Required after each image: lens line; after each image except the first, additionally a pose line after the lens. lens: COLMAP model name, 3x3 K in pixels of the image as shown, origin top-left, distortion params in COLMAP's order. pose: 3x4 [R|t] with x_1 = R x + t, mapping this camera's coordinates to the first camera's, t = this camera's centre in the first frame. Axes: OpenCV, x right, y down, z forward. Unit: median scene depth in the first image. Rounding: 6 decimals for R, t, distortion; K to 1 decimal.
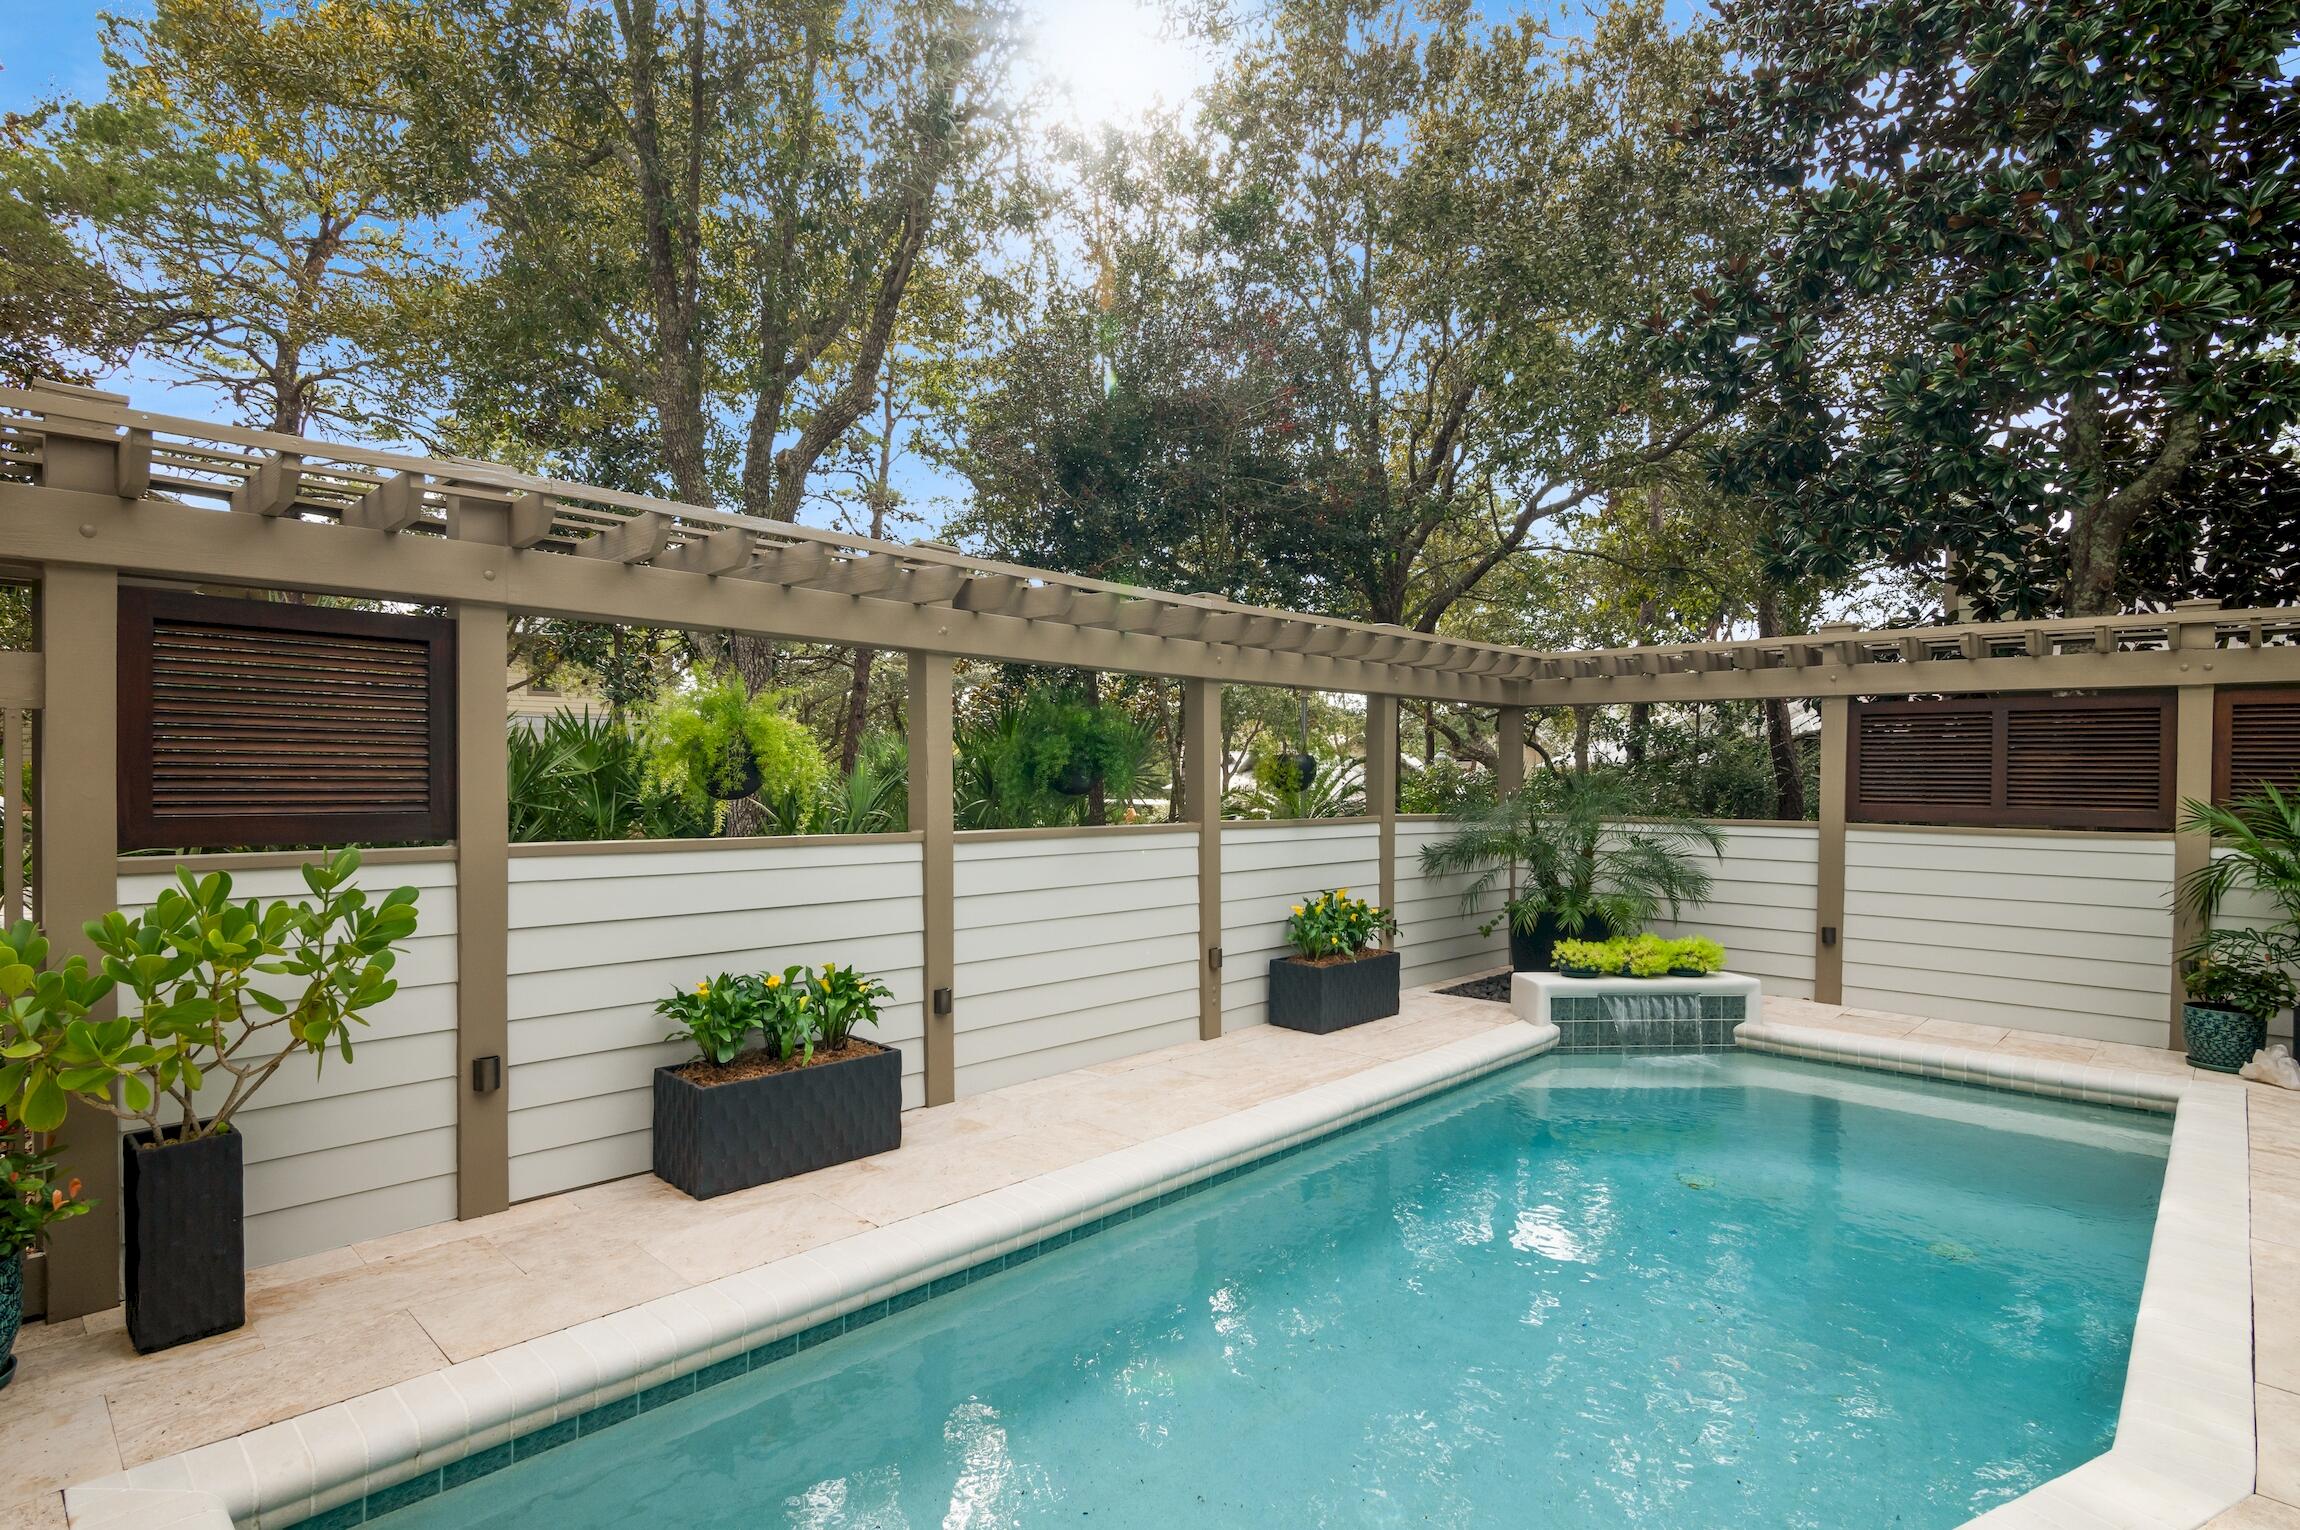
lens RADIAL K [[1128.4, 0, 1146.8], [0, 1128.4, 774.1], [0, 0, 1]] dist [-0.006644, -0.000564]
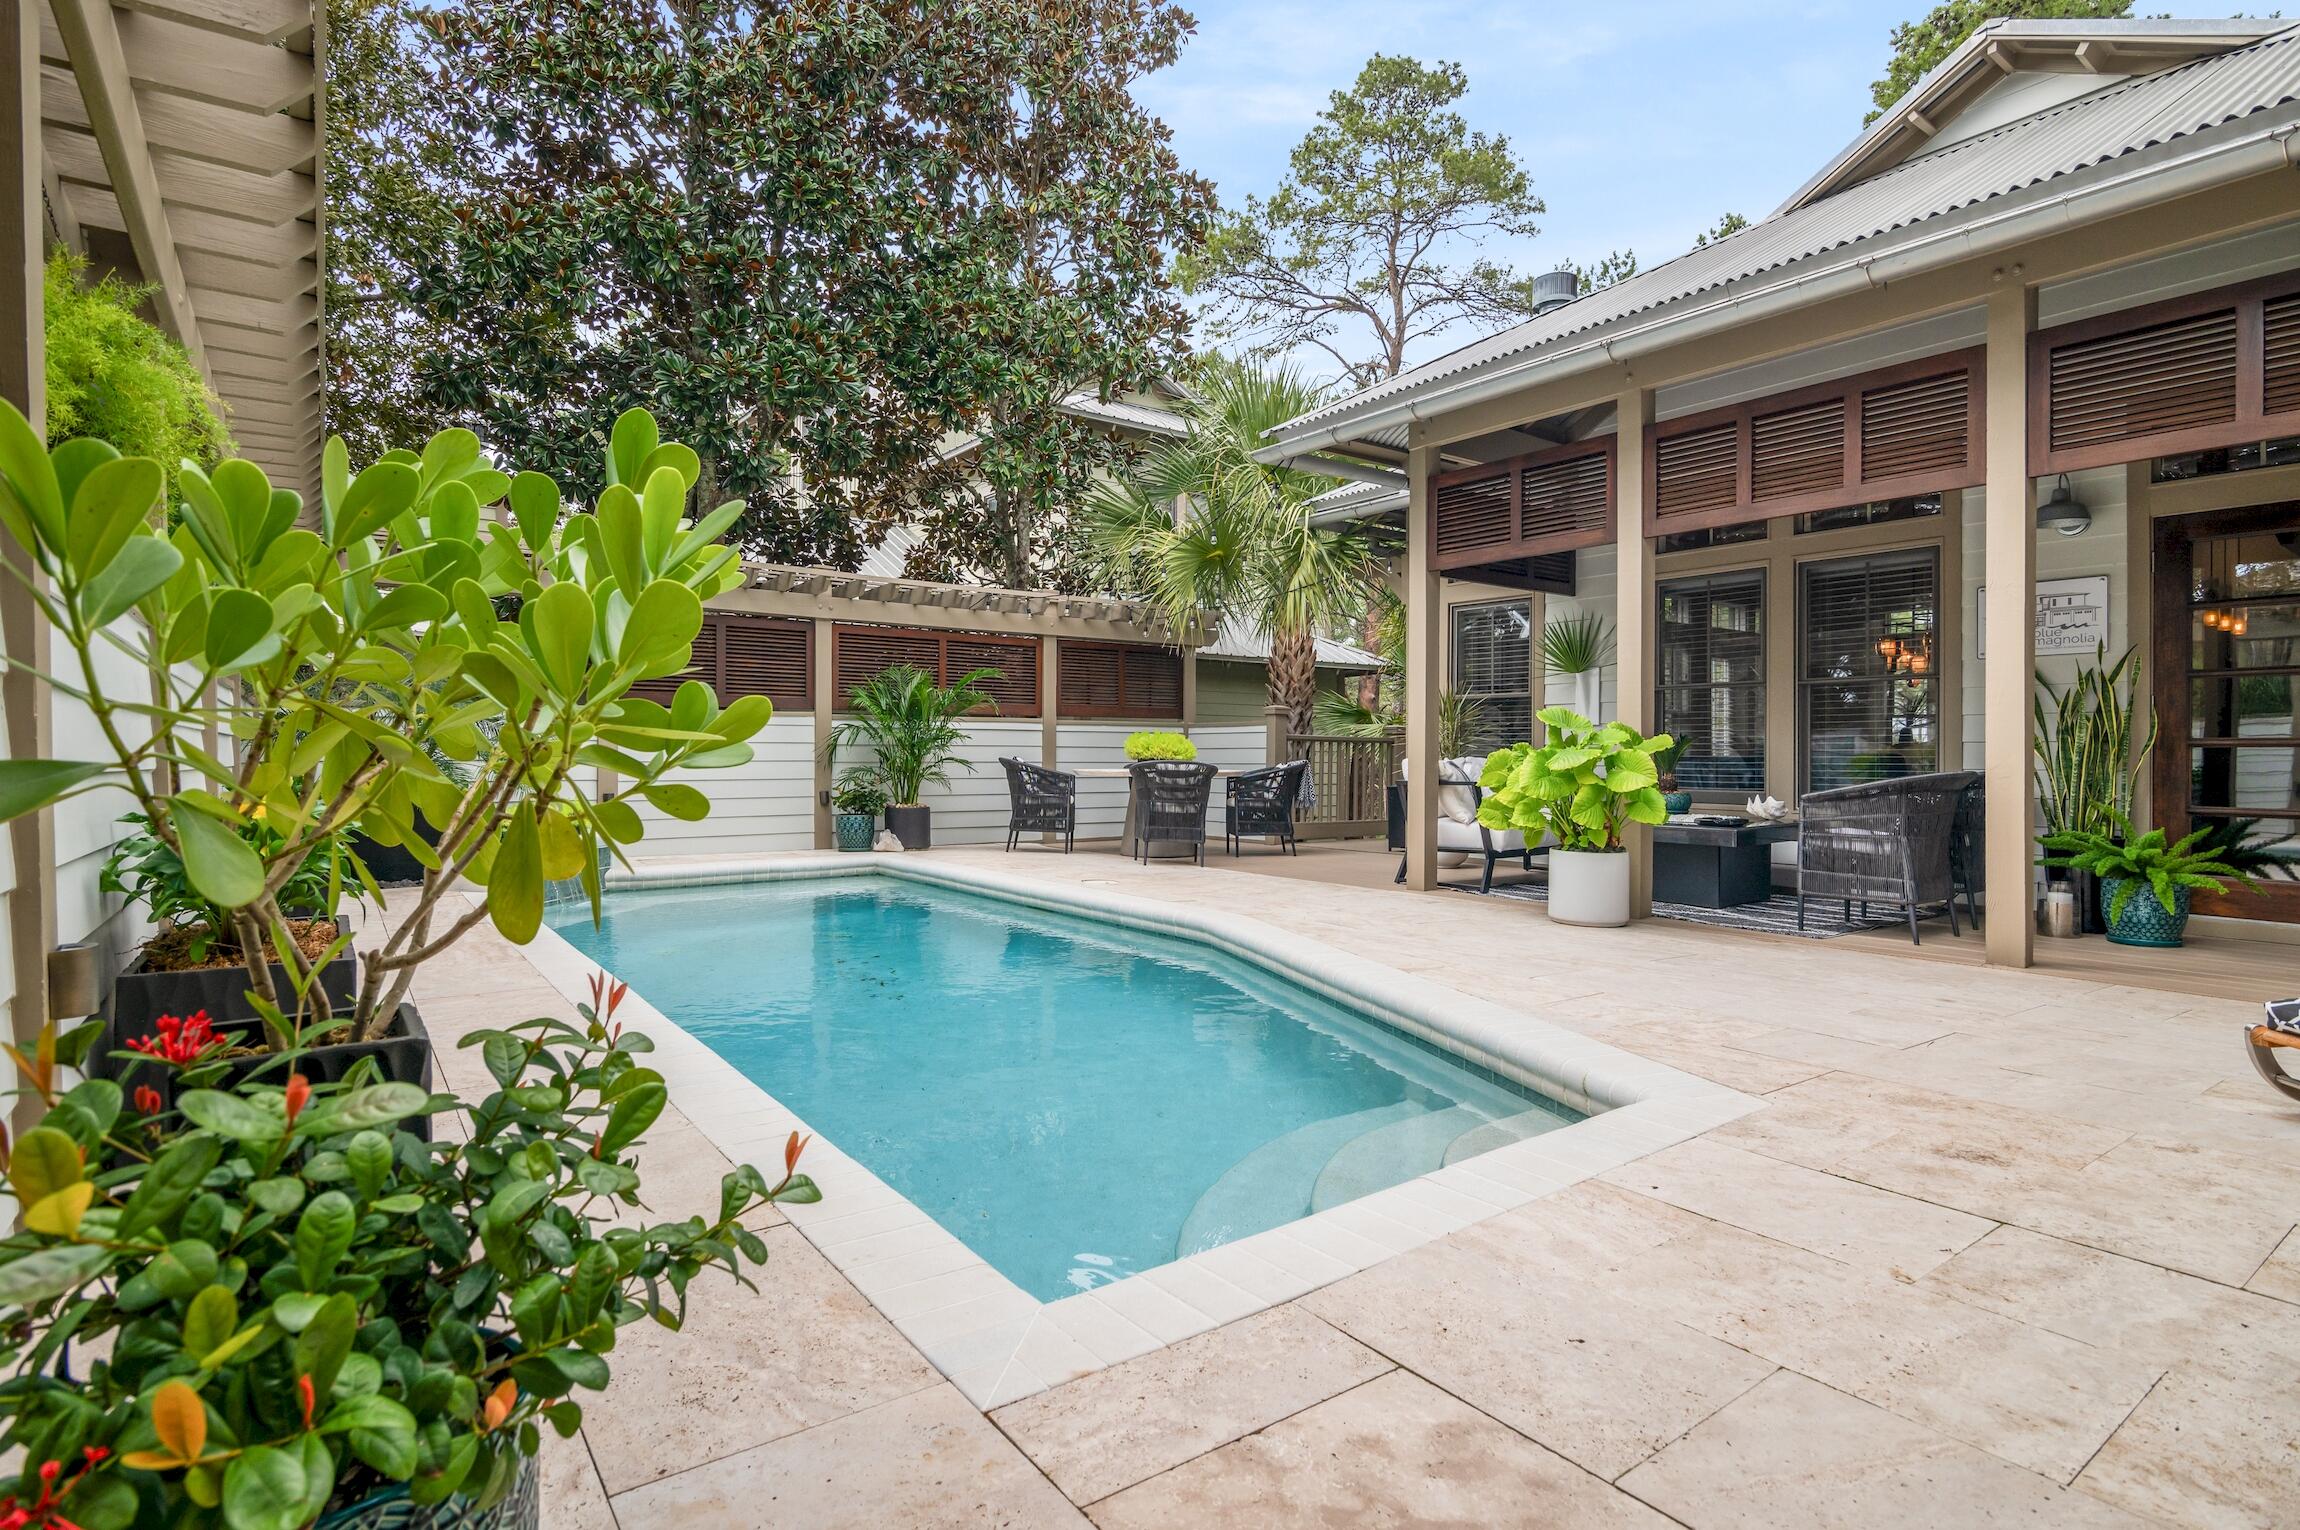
lens RADIAL K [[1128.4, 0, 1138.7], [0, 1128.4, 761.9], [0, 0, 1]] dist [-0.006644, -0.000564]
pose [[0.149328, -0.004218, 0.988779, -0.591575], [0.002915, 0.999988, 0.003826, 0.122162], [-0.988783, 0.002311, 0.149339, 0.330450]]
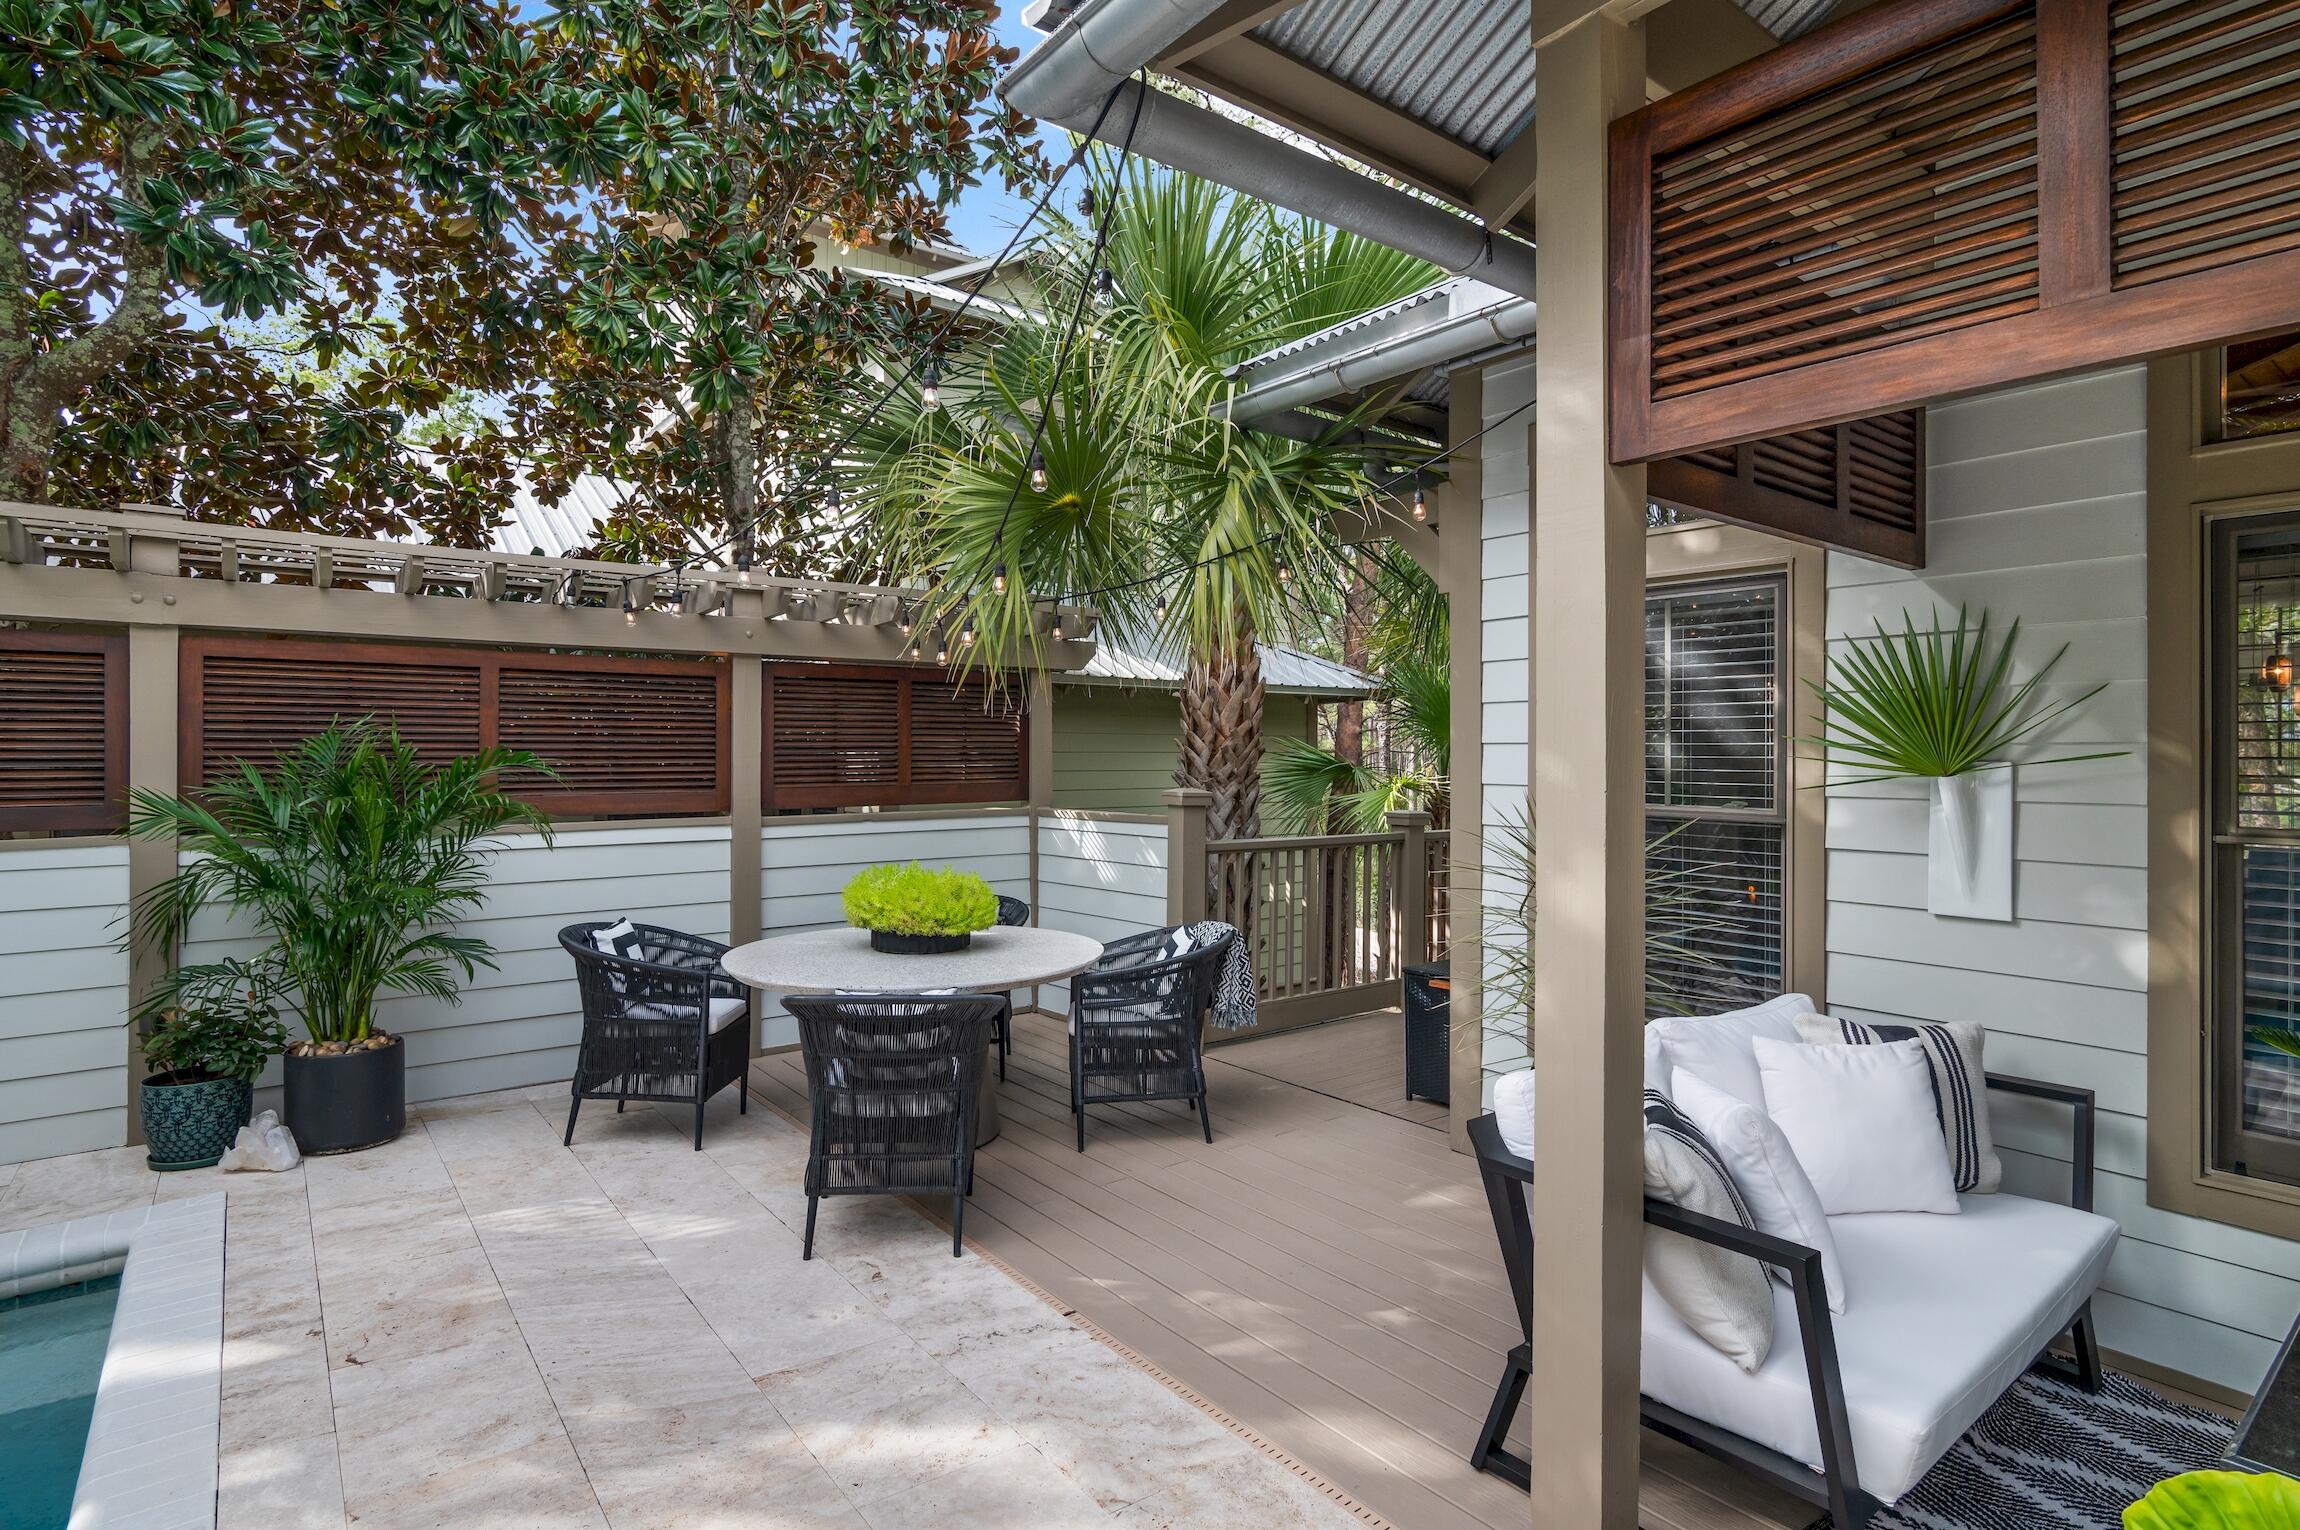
lens RADIAL K [[1128.4, 0, 1145.3], [0, 1128.4, 767.2], [0, 0, 1]] dist [-0.006644, -0.000564]
pose [[0.118509, -0.012109, 0.992879, 0.313637], [0.006279, 0.999915, 0.011445, 0.007108], [-0.992933, 0.004878, 0.118575, 0.303132]]
